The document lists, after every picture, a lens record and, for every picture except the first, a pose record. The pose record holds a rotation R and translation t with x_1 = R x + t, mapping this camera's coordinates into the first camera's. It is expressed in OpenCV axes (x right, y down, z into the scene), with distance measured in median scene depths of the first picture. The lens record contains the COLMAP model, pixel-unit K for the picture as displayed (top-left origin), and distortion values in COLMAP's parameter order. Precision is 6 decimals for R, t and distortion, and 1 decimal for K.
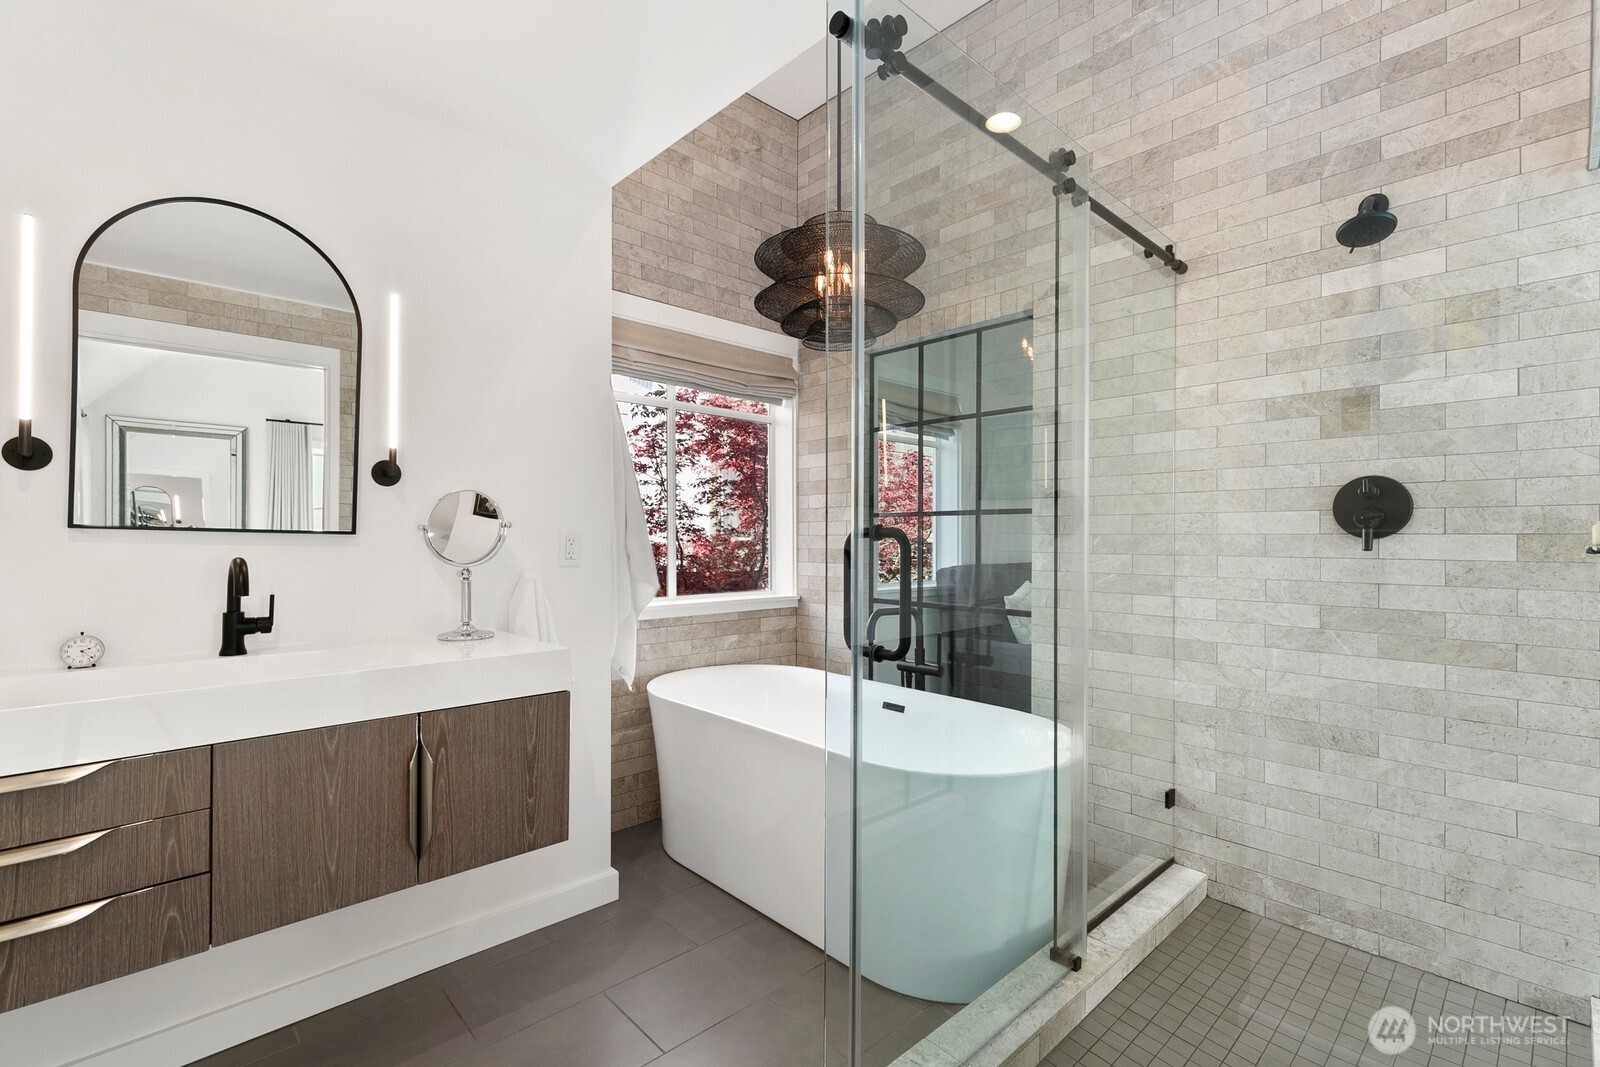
lens RADIAL K [[724.3, 0, 802.6], [0, 724.3, 533.5], [0, 0, 1]] dist [0.008168, -0.001137]
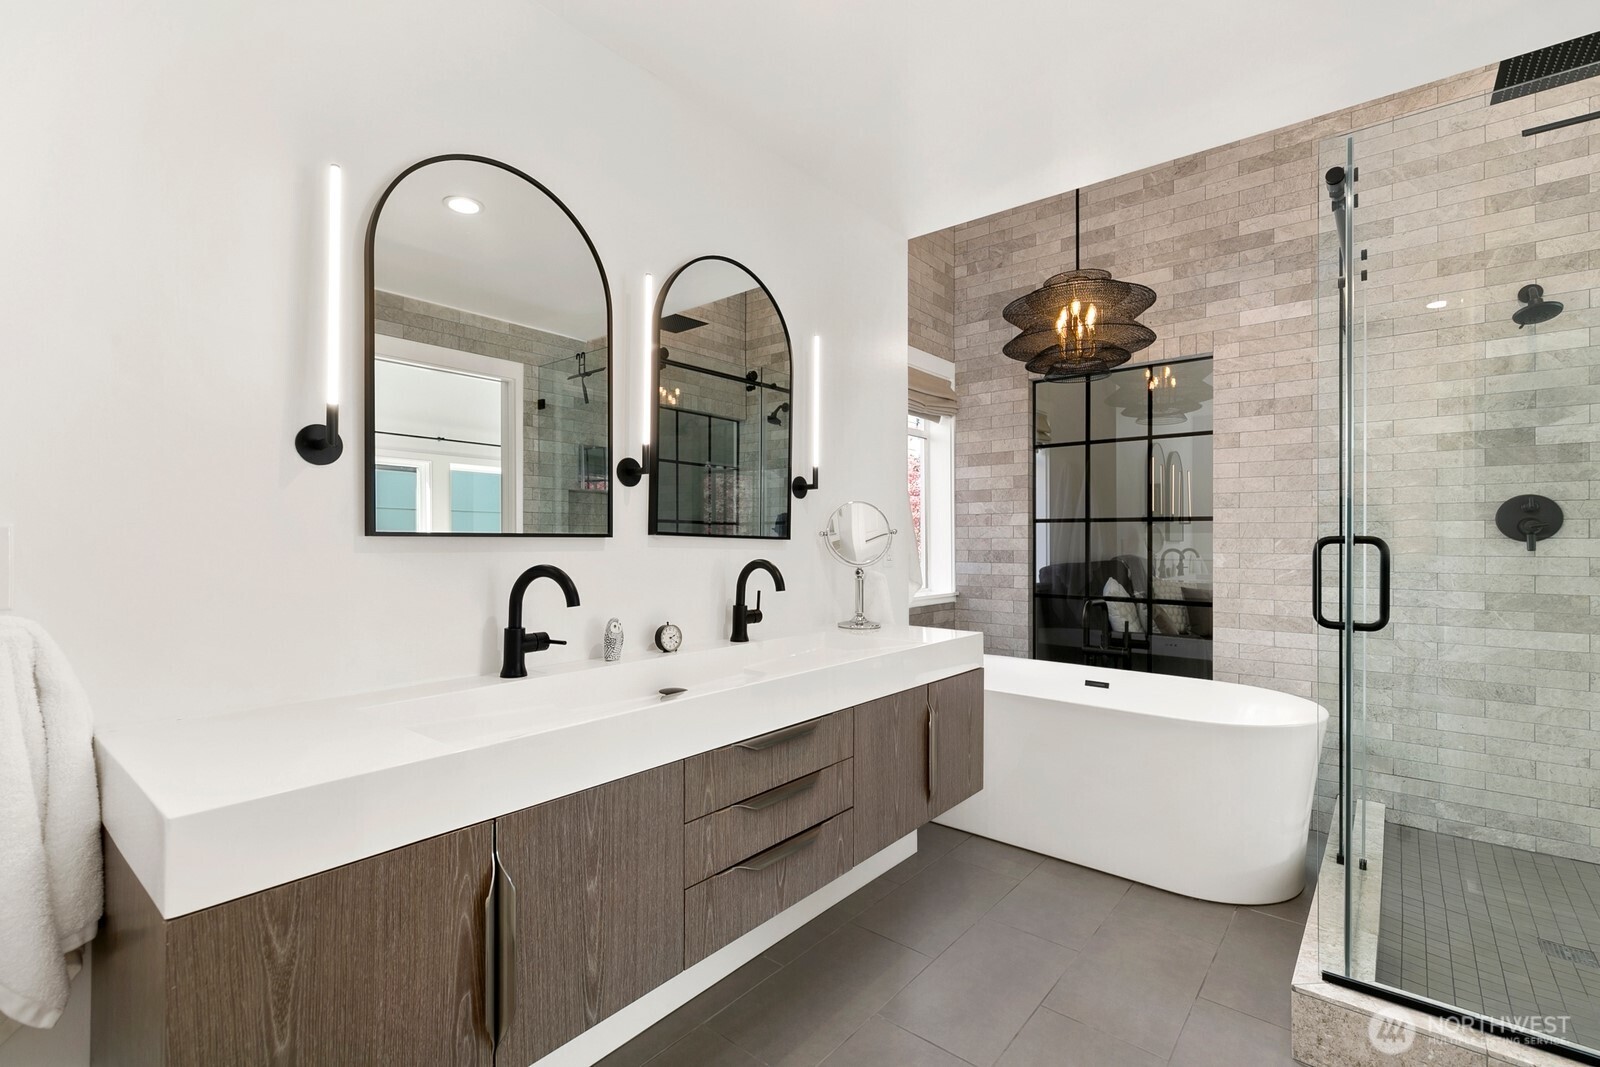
lens RADIAL K [[724.3, 0, 796.4], [0, 724.3, 536.0], [0, 0, 1]] dist [0.008168, -0.001137]
pose [[0.992098, -0.000605, 0.125464, -0.693217], [0.000435, 0.999999, 0.001387, -0.005673], [-0.125465, -0.001322, 0.992097, -0.154890]]
